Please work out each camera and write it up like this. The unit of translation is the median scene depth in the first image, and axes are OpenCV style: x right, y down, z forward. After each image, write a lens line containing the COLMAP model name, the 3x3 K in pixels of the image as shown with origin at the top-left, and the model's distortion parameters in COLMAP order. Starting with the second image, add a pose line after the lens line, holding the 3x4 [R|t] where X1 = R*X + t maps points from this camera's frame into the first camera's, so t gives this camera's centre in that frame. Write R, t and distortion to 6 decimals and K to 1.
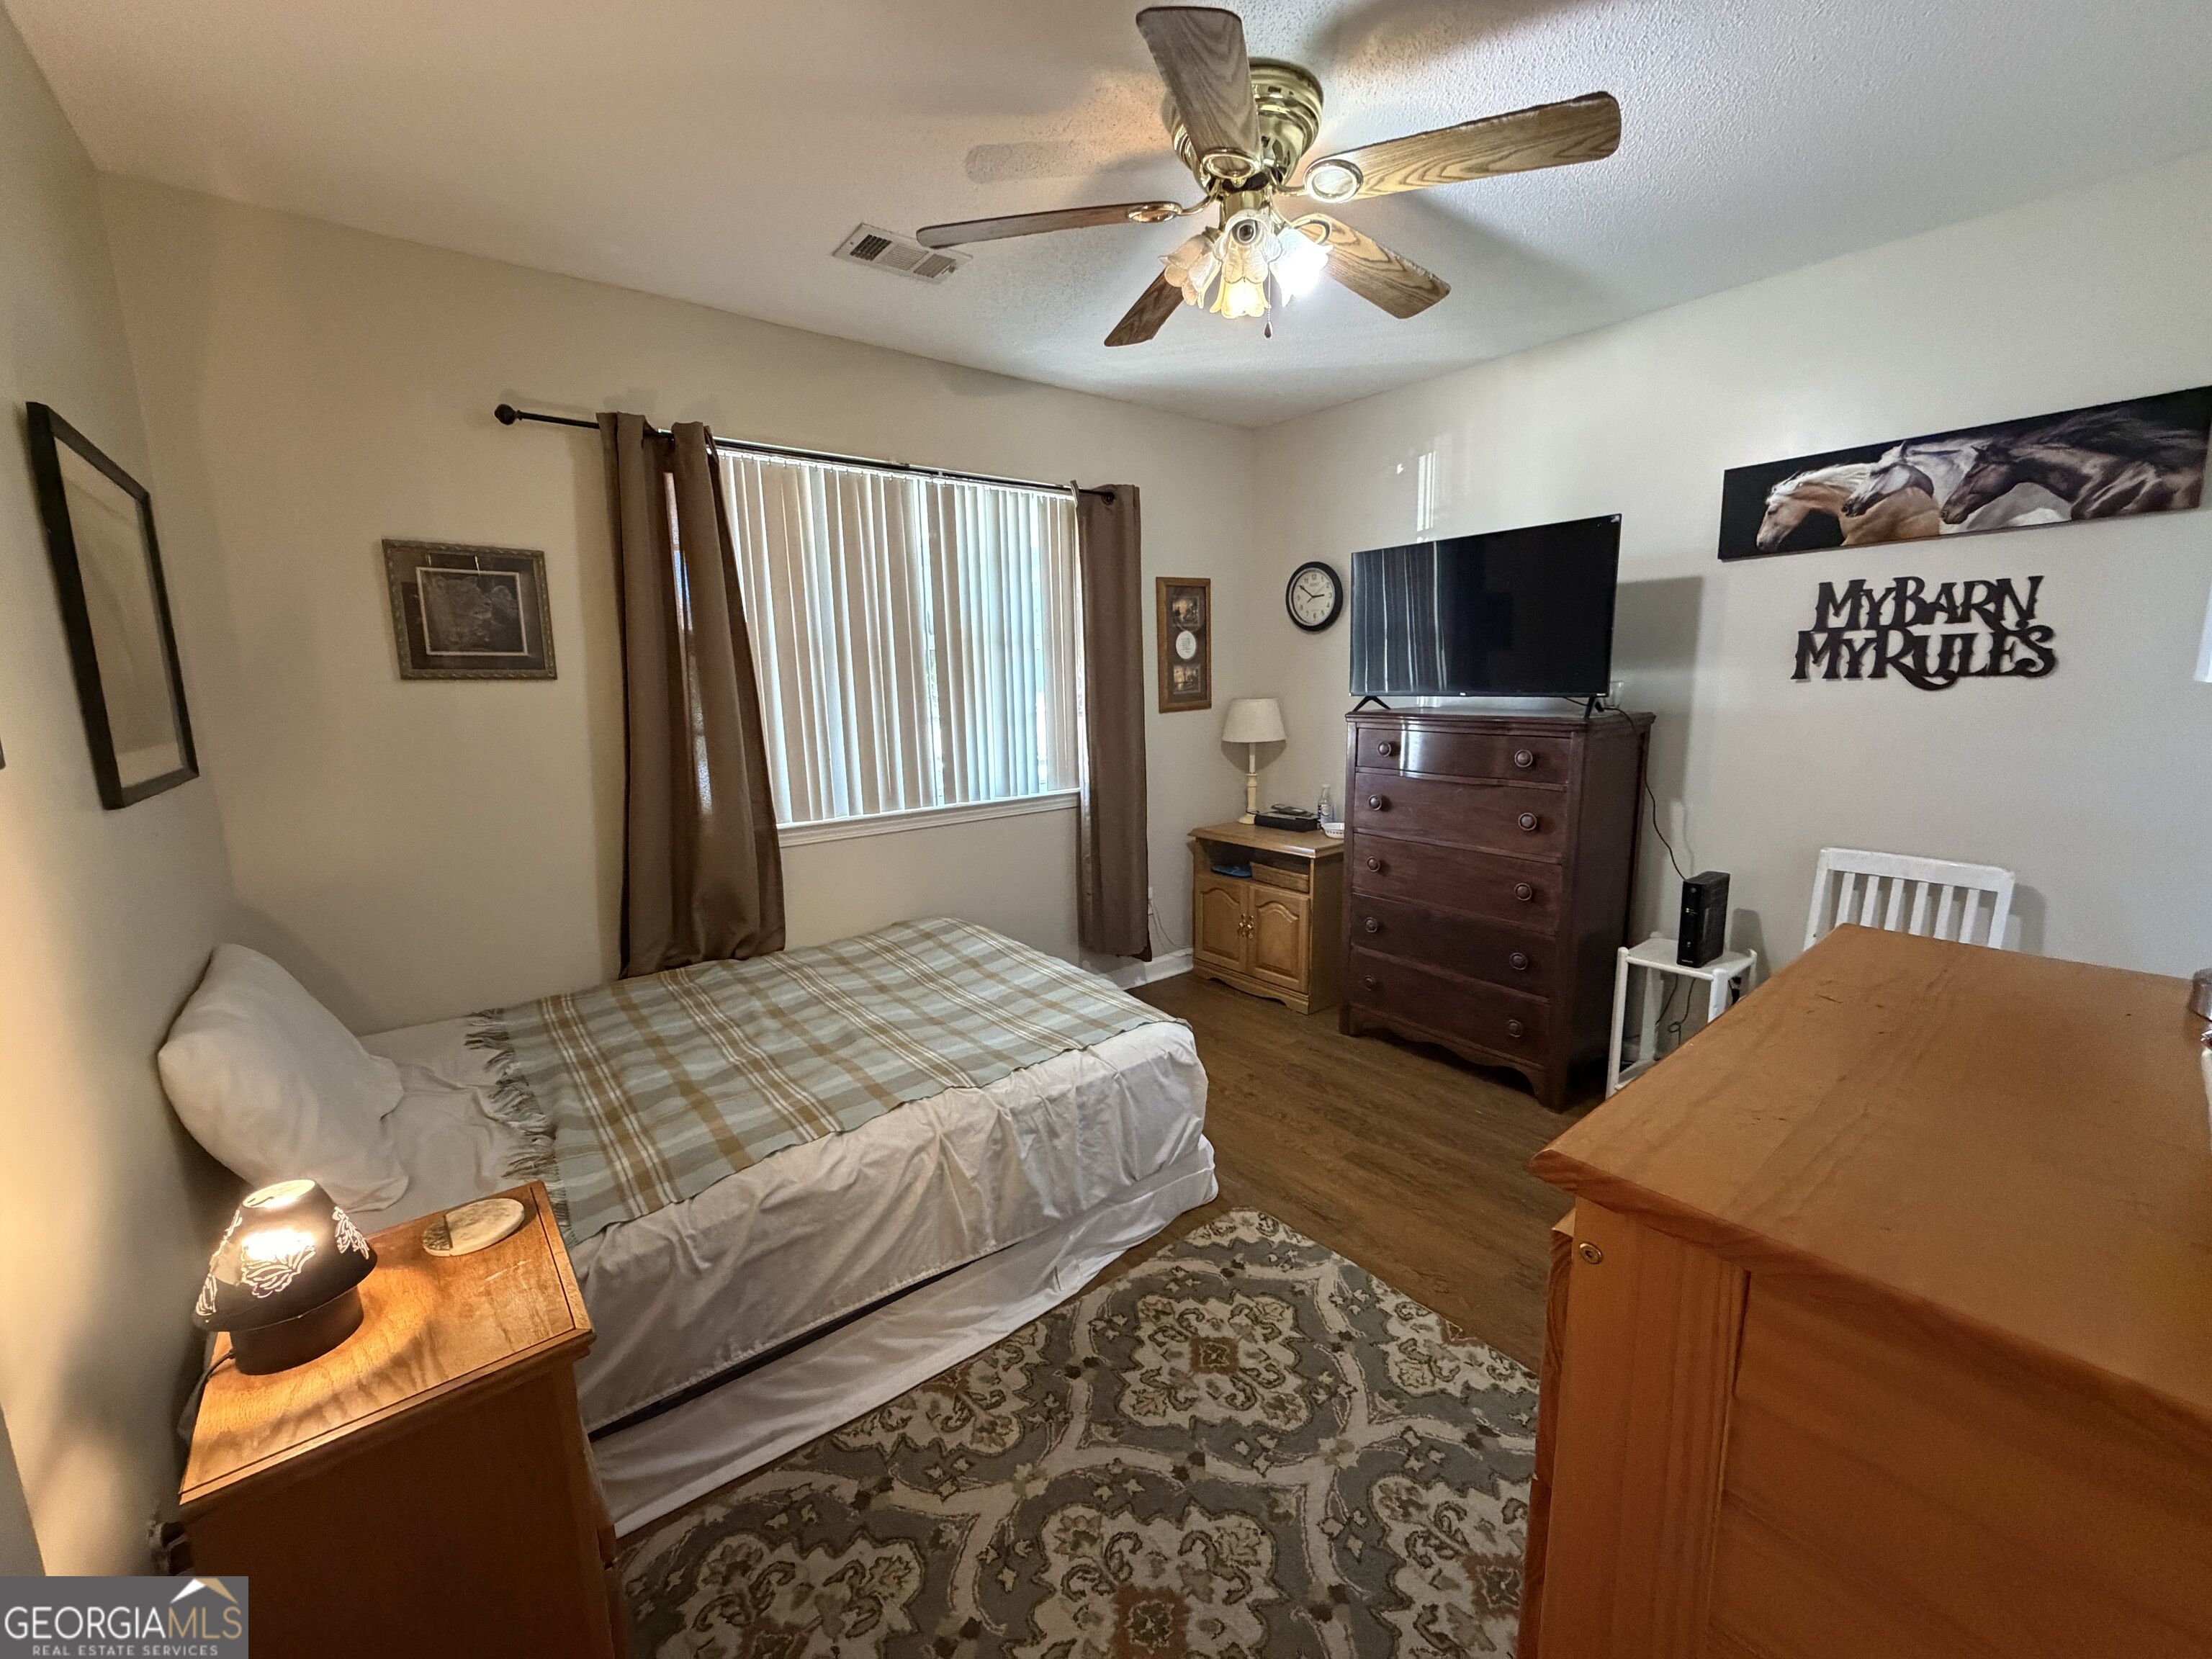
lens RADIAL K [[885.2, 0, 1103.1], [0, 885.2, 825.1], [0, 0, 1]] dist [0.001457, -0.000061]
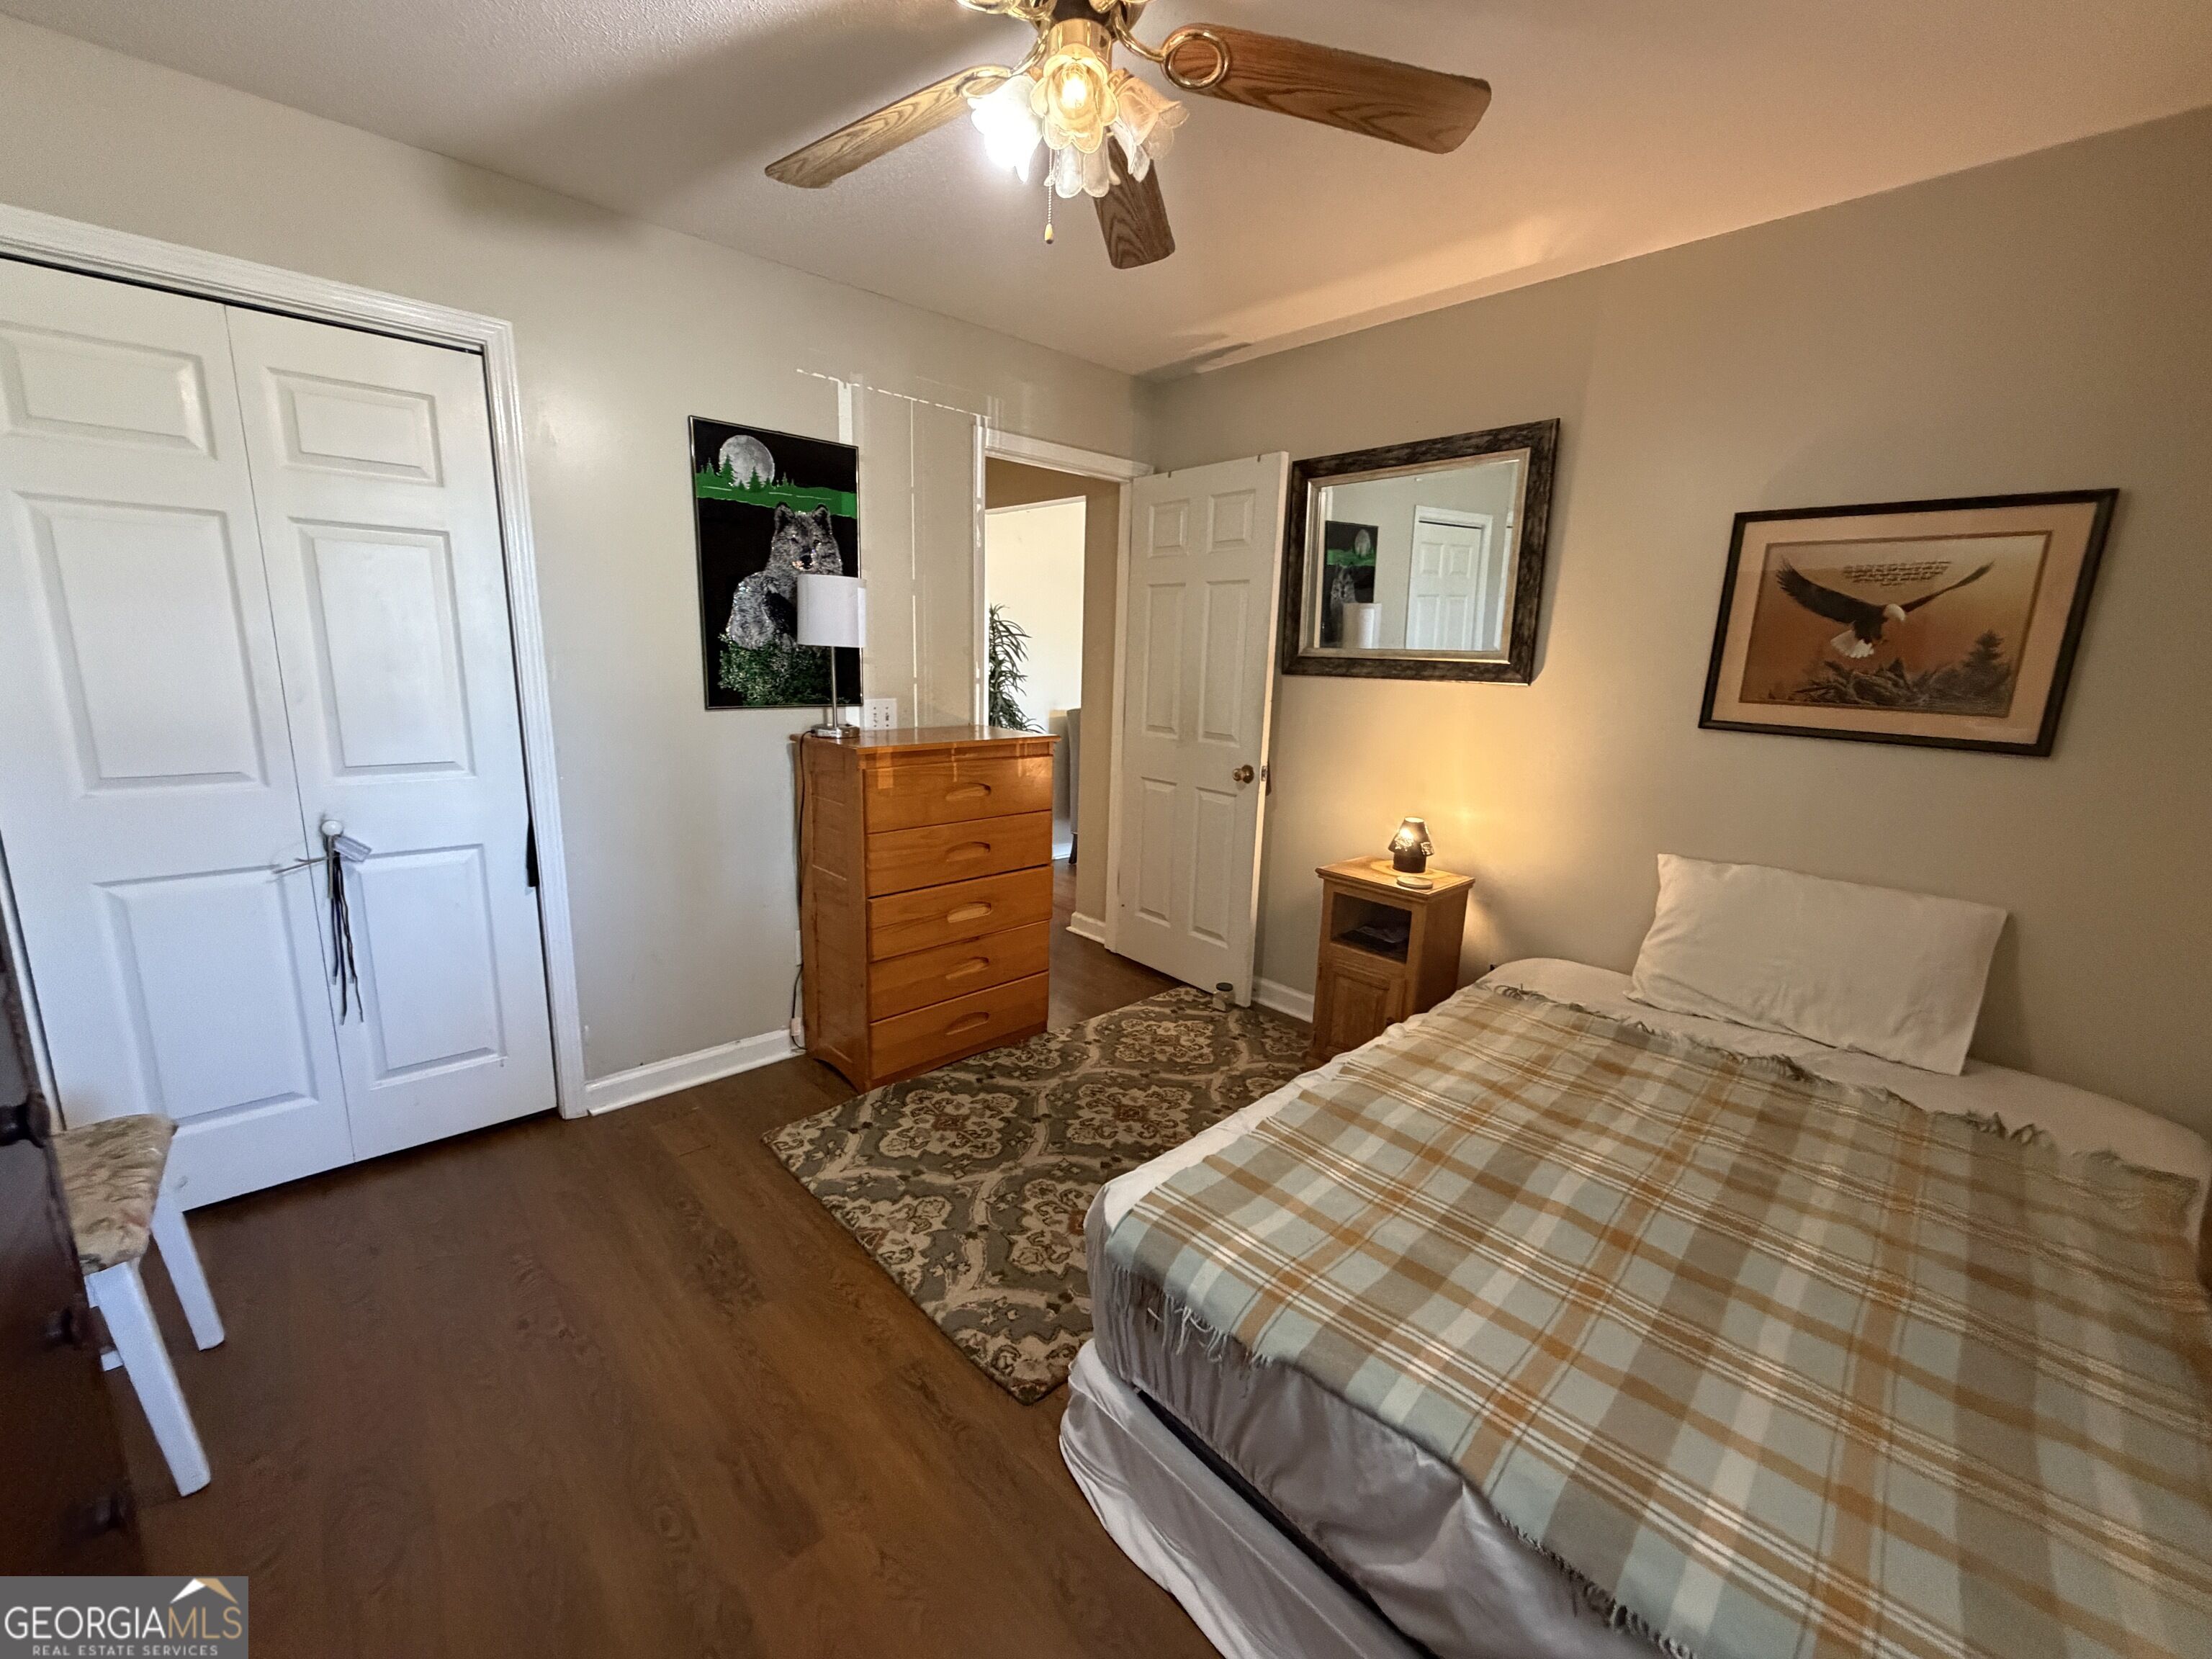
lens RADIAL K [[885.2, 0, 1111.2], [0, 885.2, 829.3], [0, 0, 1]] dist [0.001457, -0.000061]
pose [[-0.996541, 0.006456, -0.082855, 0.184716], [-0.024184, 0.931303, 0.363442, -0.324979], [0.079509, 0.364188, -0.927925, 1.866884]]
